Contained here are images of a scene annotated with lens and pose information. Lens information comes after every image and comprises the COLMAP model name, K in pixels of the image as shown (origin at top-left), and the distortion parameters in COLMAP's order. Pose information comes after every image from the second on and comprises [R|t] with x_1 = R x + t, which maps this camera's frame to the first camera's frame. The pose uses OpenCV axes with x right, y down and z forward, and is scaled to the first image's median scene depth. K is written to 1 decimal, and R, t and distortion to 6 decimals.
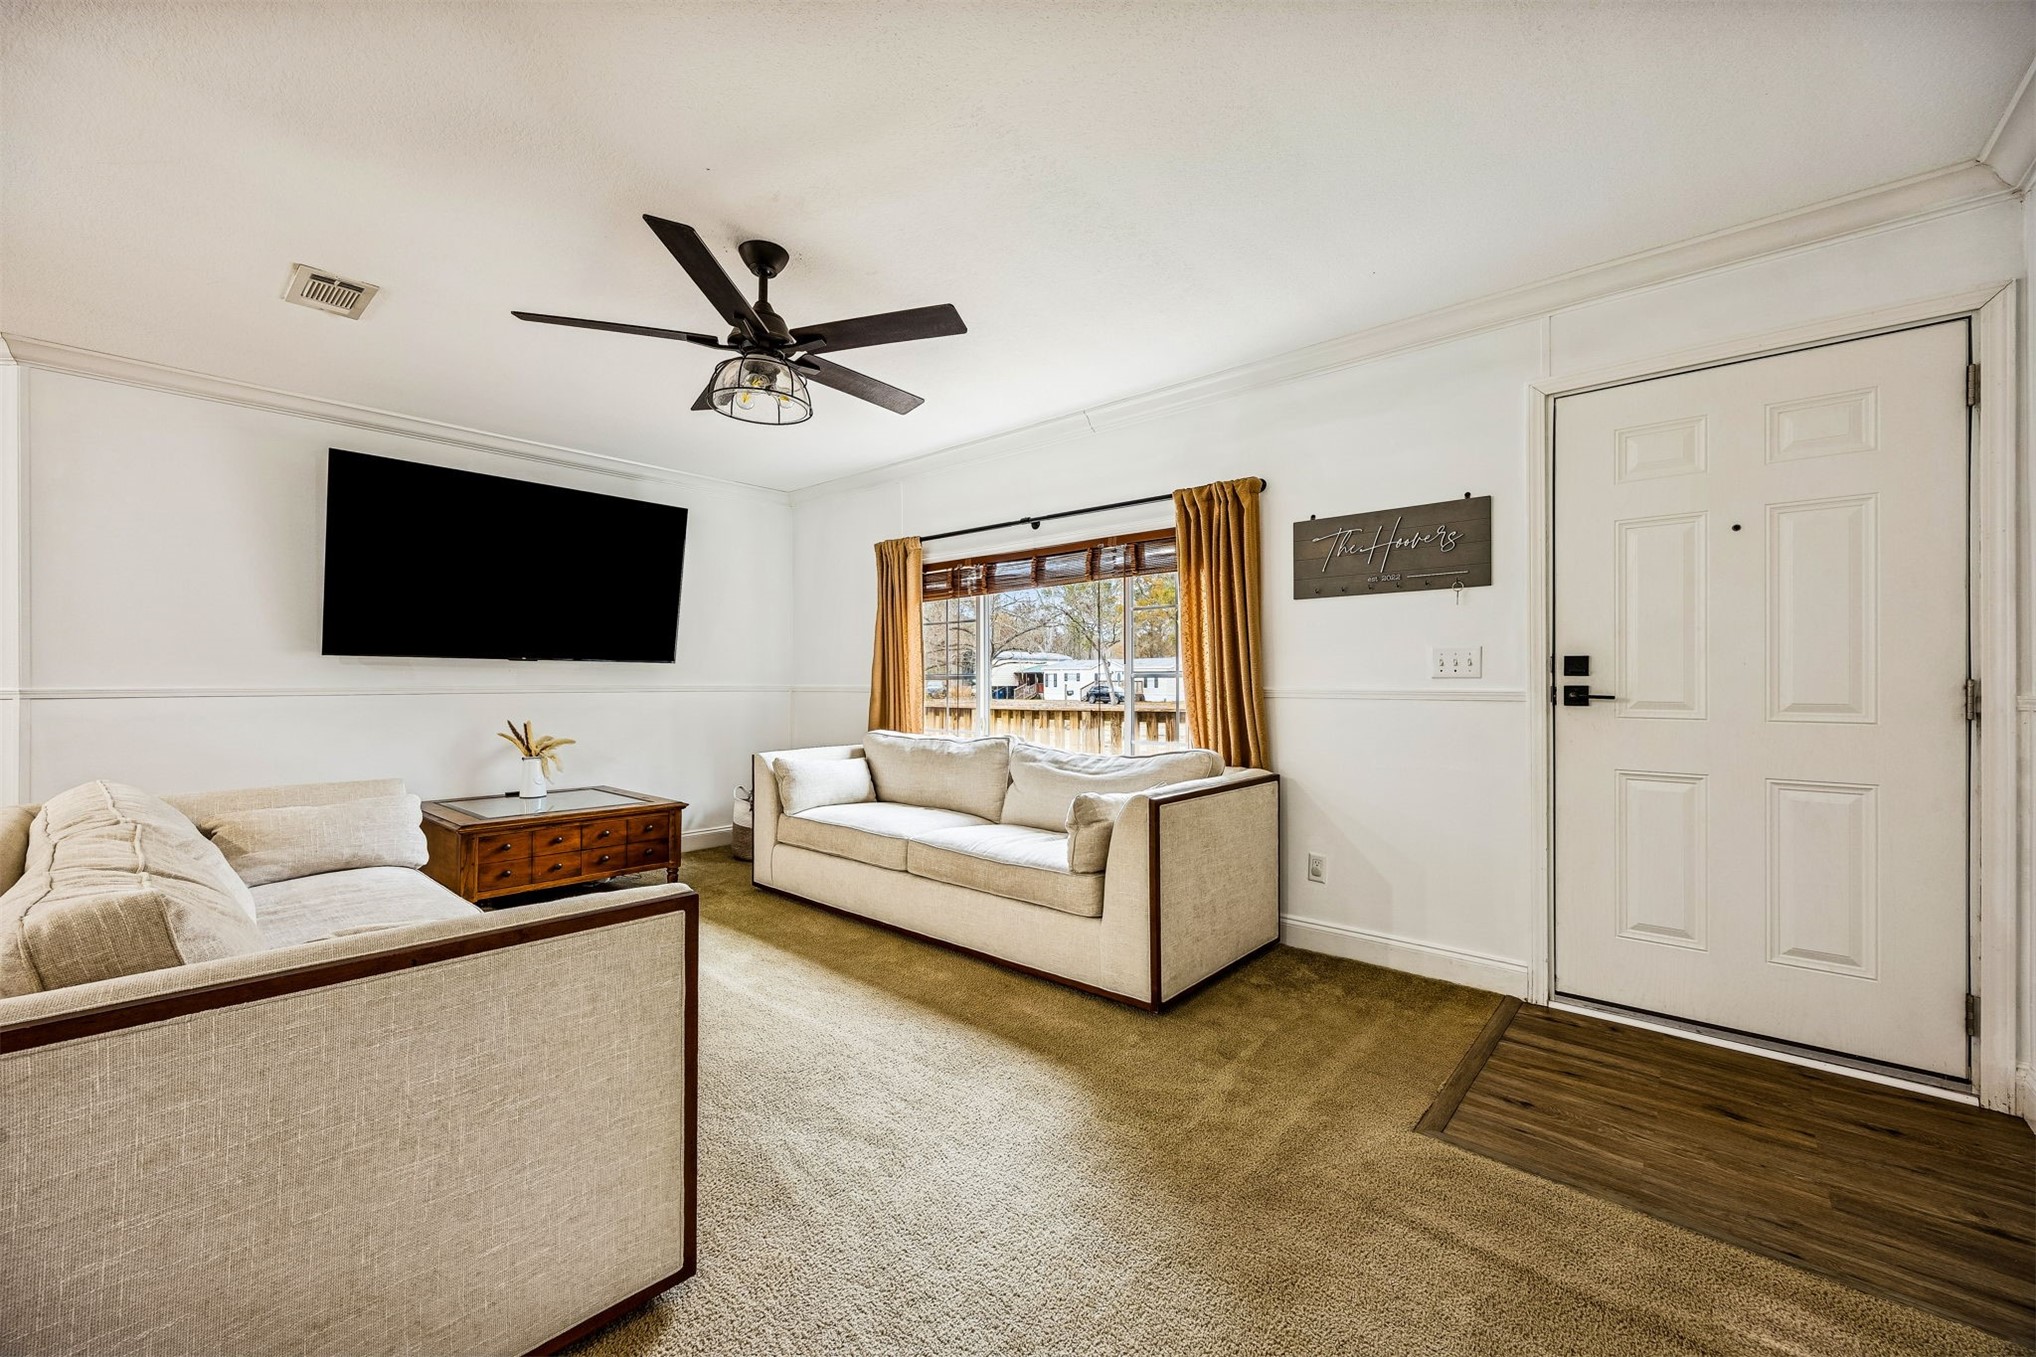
lens RADIAL K [[813.0, 0, 964.7], [0, 813.0, 677.1], [0, 0, 1]] dist [0.000848, -0.000009]
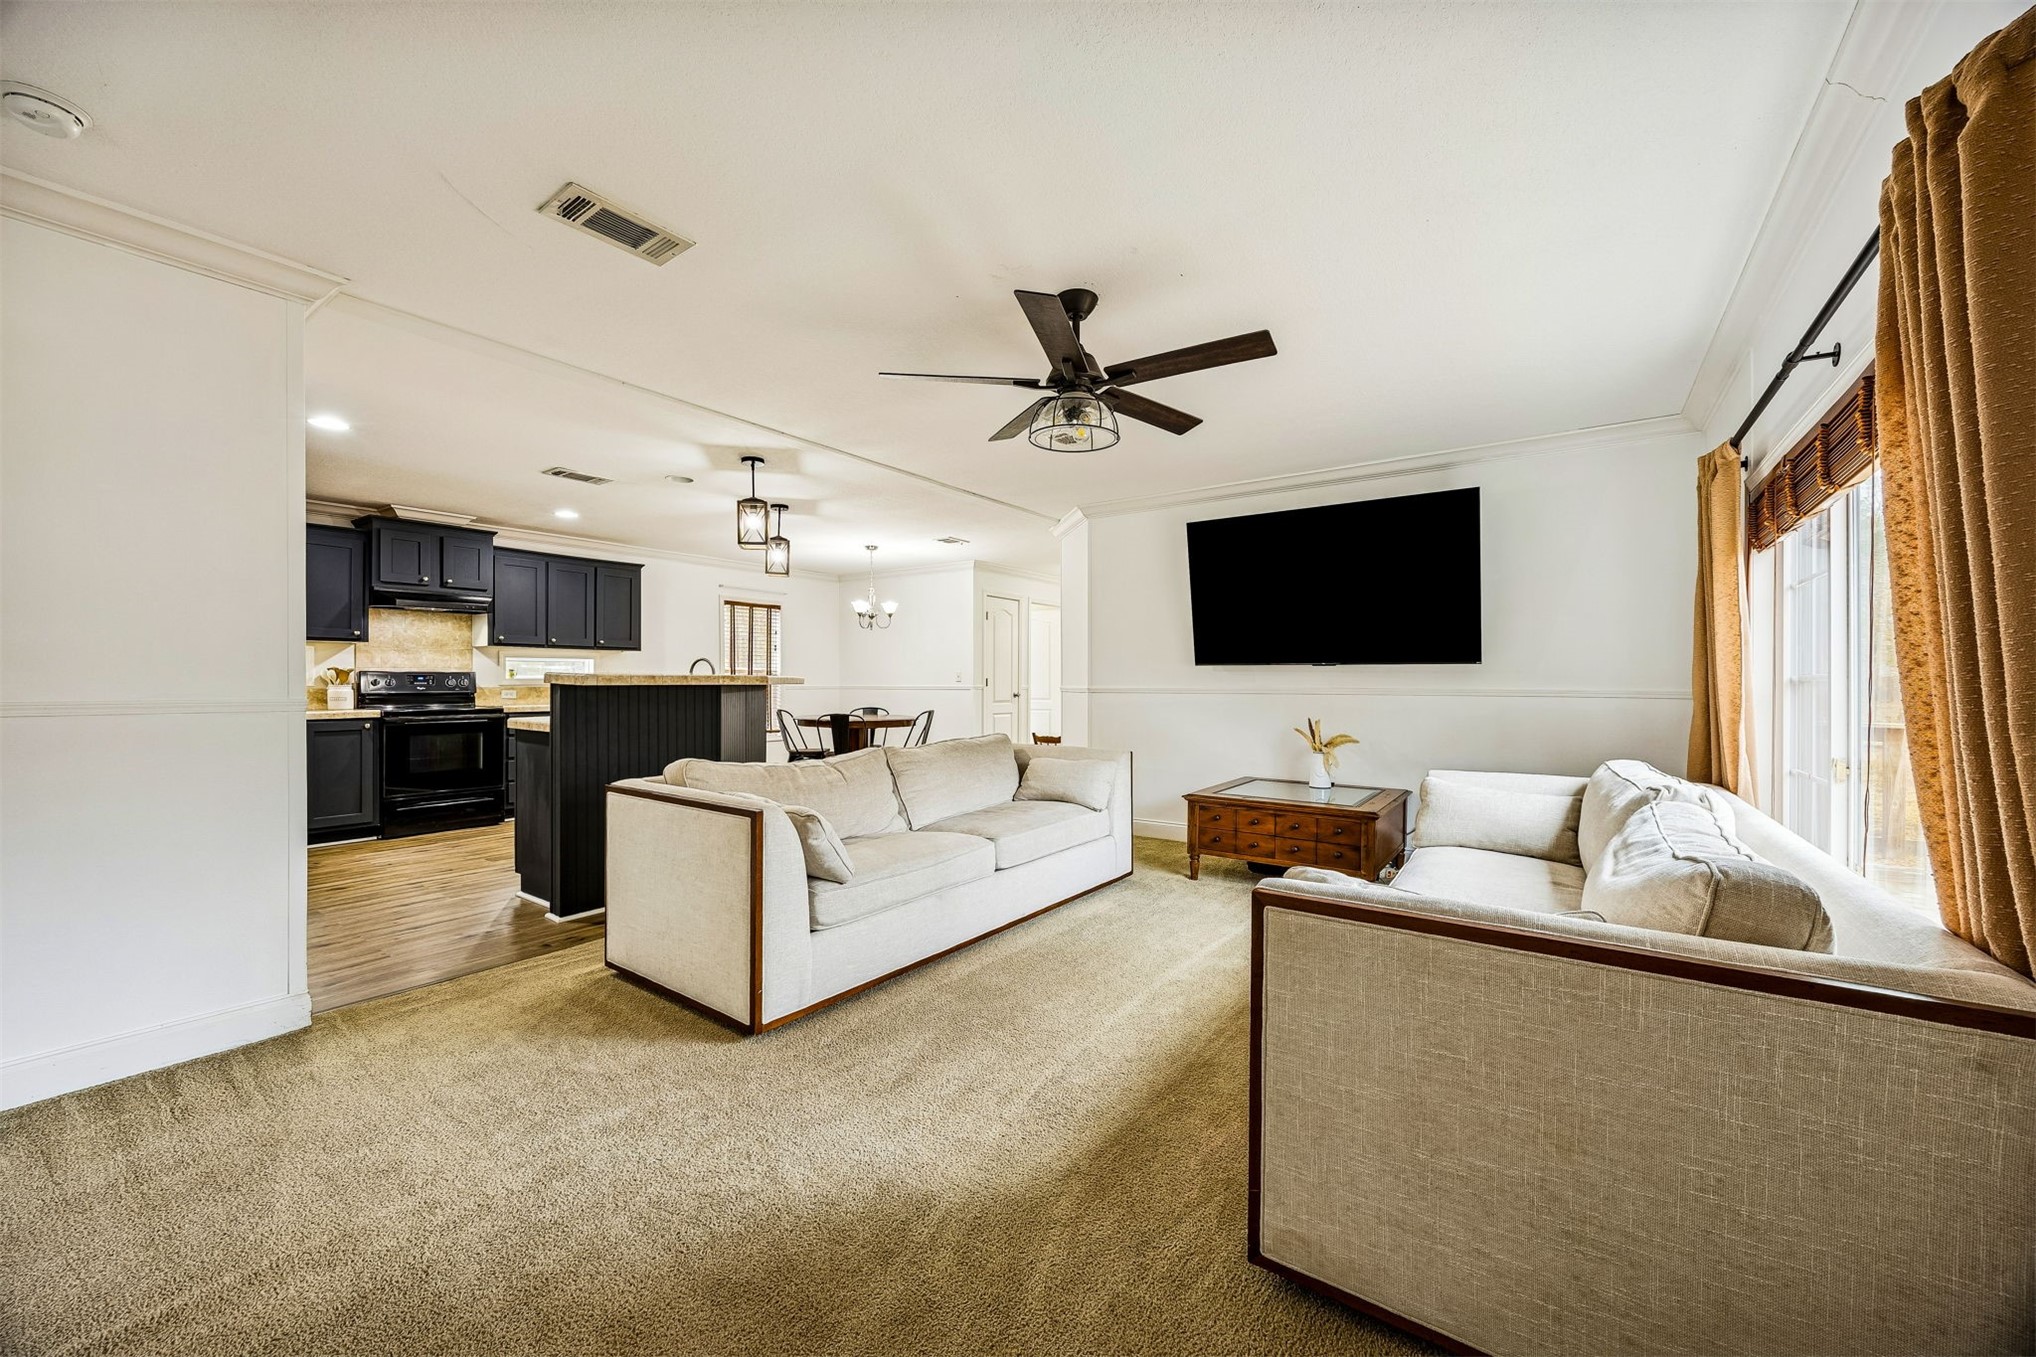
lens RADIAL K [[751.6, 0, 1017.9], [0, 751.6, 678.7], [0, 0, 1]] dist [-0.001489, -0.000174]
pose [[0.137826, -0.004403, -0.990447, 0.577908], [0.004812, 0.999981, -0.003775, -0.000218], [0.990445, -0.004246, 0.137845, 0.593566]]
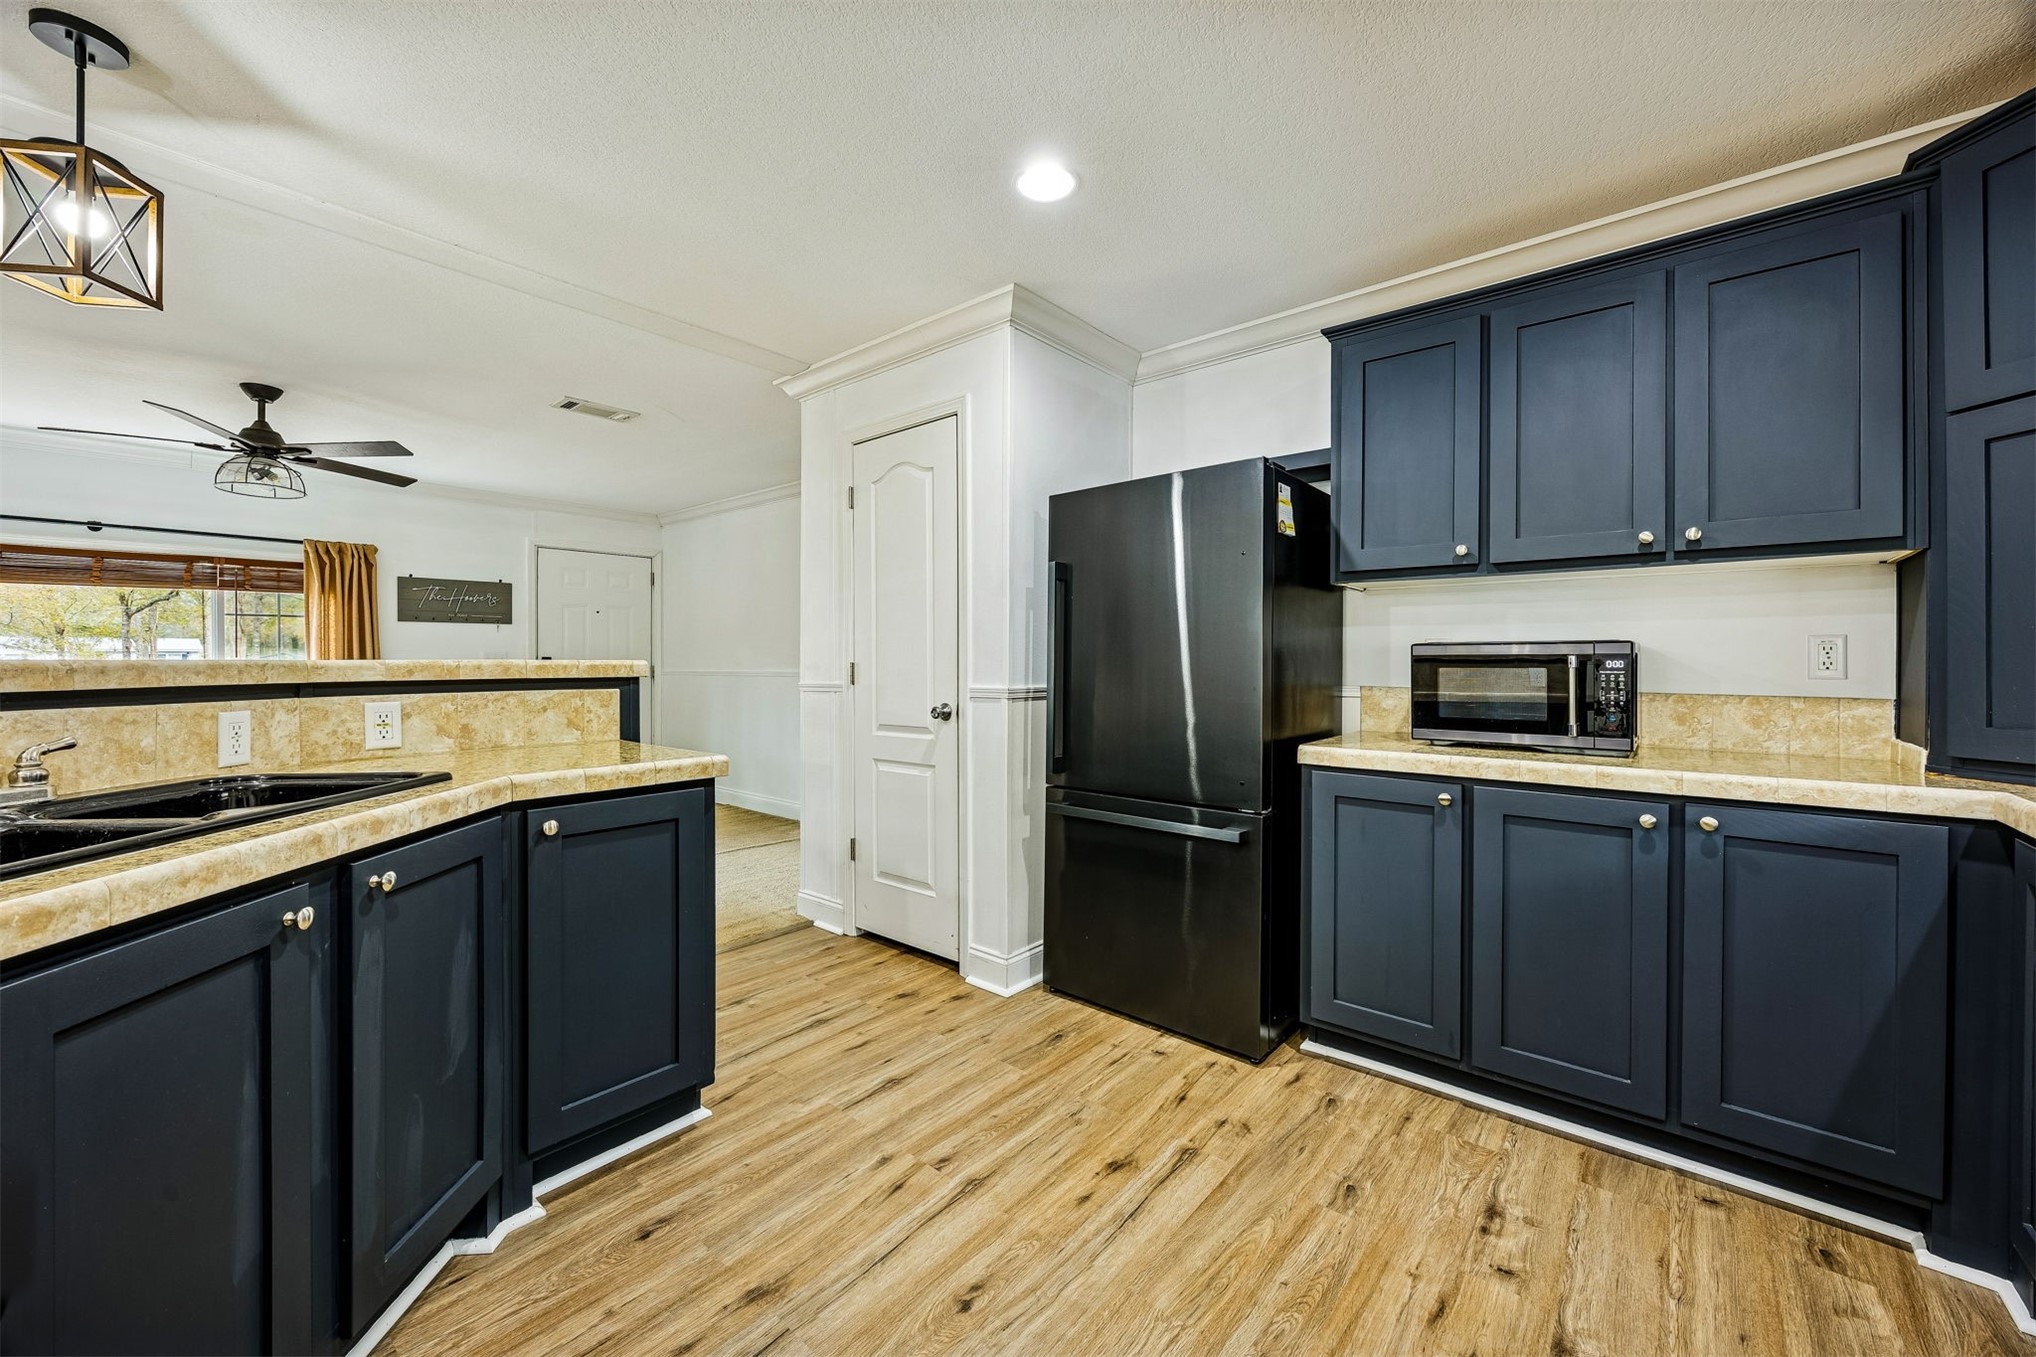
lens RADIAL K [[780.4, 0, 1007.2], [0, 780.4, 665.3], [0, 0, 1]] dist [-0.000843, -0.000062]
pose [[-0.040667, -0.008515, 0.999136, -1.248994], [-0.000538, 0.999964, 0.008500, -0.017329], [-0.999173, -0.000191, -0.040670, -0.203576]]
